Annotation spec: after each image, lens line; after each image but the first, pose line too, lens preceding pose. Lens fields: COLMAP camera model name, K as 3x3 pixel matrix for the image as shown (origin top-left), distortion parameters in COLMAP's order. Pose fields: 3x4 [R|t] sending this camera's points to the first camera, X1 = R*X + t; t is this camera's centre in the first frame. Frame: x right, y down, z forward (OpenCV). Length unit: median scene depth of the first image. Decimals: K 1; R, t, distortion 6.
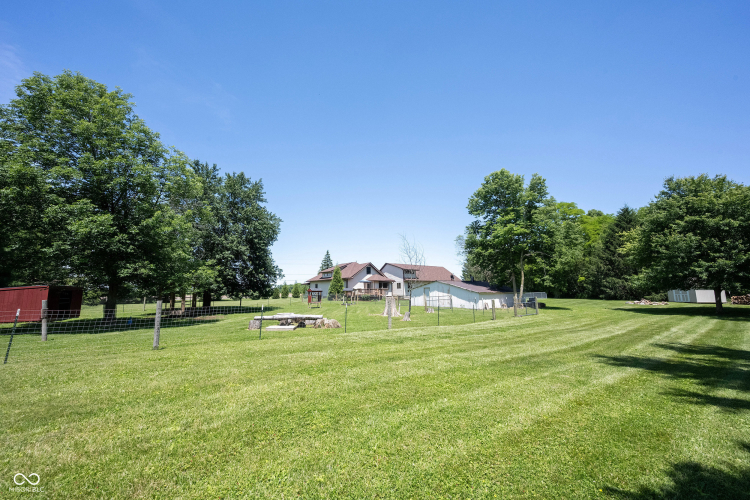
lens RADIAL K [[298.2, 0, 369.9], [0, 298.2, 250.5], [0, 0, 1]] dist [0.005814, -0.001165]
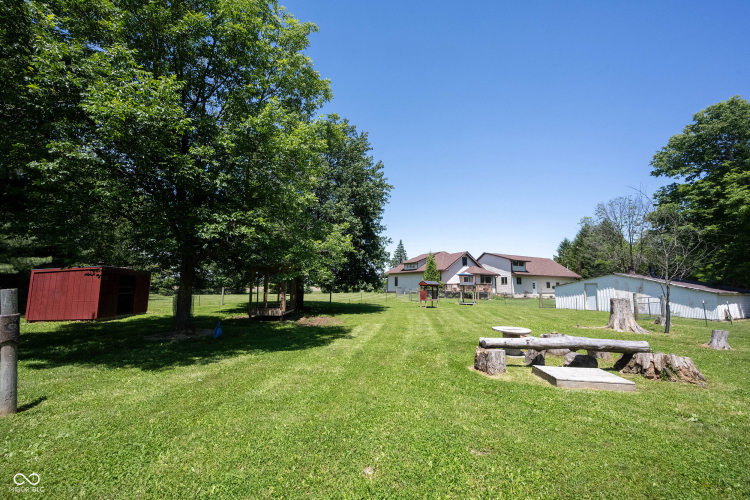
lens RADIAL K [[298.2, 0, 367.9], [0, 298.2, 253.6], [0, 0, 1]] dist [0.005814, -0.001165]
pose [[0.986232, 0.004537, -0.165306, -0.203283], [-0.000092, 0.999638, 0.026892, 0.037843], [0.165368, -0.026506, 0.985876, 0.236909]]
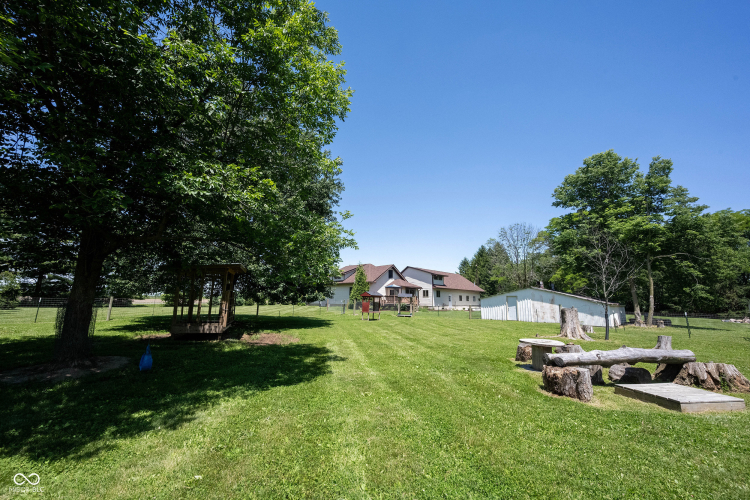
lens RADIAL K [[298.2, 0, 368.7], [0, 298.2, 251.5], [0, 0, 1]] dist [0.005814, -0.001165]
pose [[0.990137, 0.051258, 0.130387, -0.275214], [-0.047701, 0.998403, -0.030263, 0.051091], [-0.131730, 0.023745, 0.991001, 0.286723]]
